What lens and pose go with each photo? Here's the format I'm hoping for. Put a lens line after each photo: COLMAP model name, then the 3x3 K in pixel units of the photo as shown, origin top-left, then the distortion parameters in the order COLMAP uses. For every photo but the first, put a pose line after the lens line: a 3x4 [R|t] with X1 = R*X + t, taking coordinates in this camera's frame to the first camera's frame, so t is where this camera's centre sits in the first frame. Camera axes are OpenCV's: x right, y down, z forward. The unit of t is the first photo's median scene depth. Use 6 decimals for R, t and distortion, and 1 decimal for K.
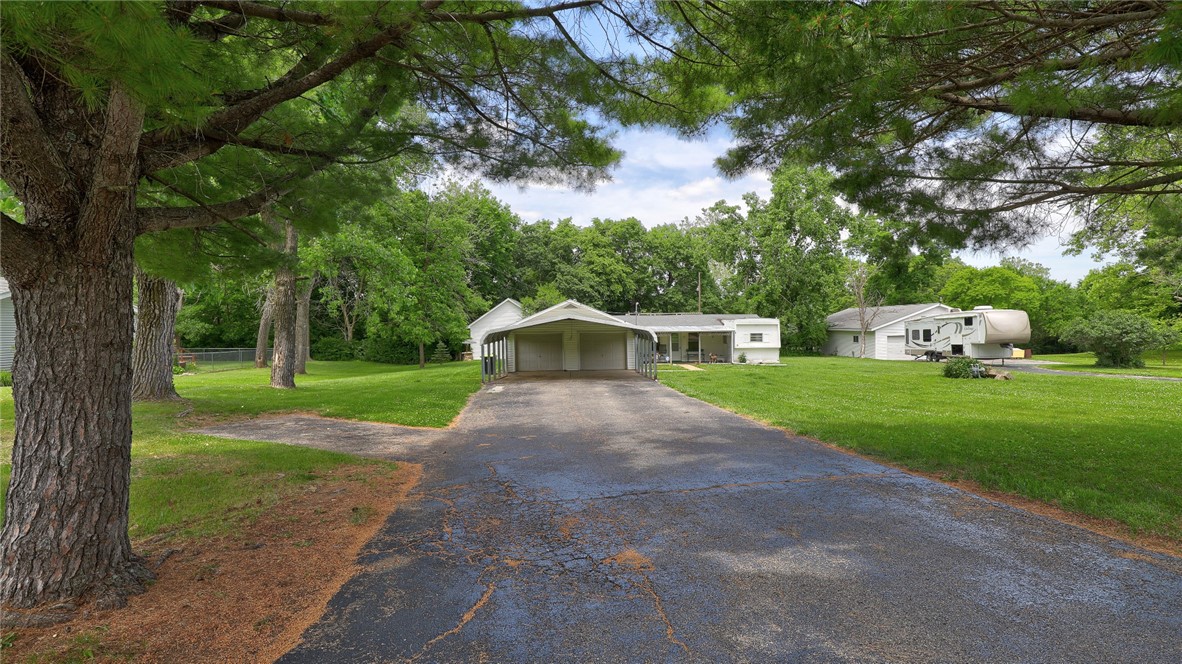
lens RADIAL K [[565.8, 0, 596.4], [0, 565.8, 330.8], [0, 0, 1]] dist [-0.026284, 0.006495]
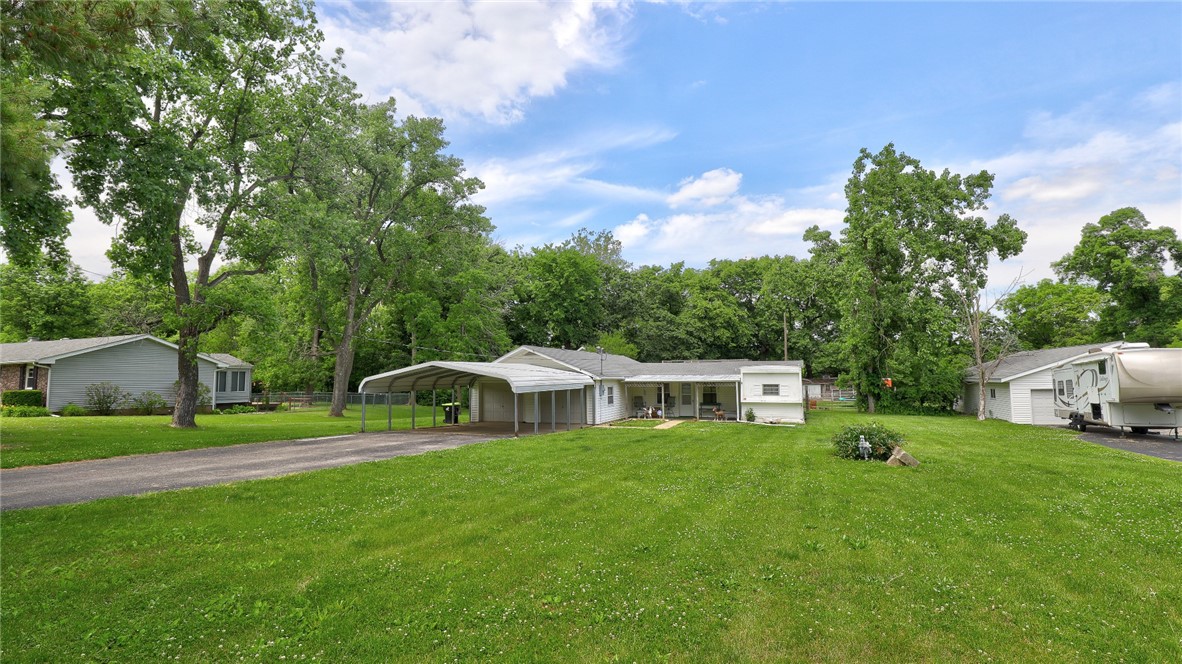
lens RADIAL K [[565.8, 0, 586.0], [0, 565.8, 331.9], [0, 0, 1]] dist [-0.026284, 0.006495]
pose [[0.919175, -0.028459, -0.392820, 0.338291], [-0.005608, 0.996339, -0.085305, 0.000182], [0.393810, 0.080613, 0.915650, 0.155571]]
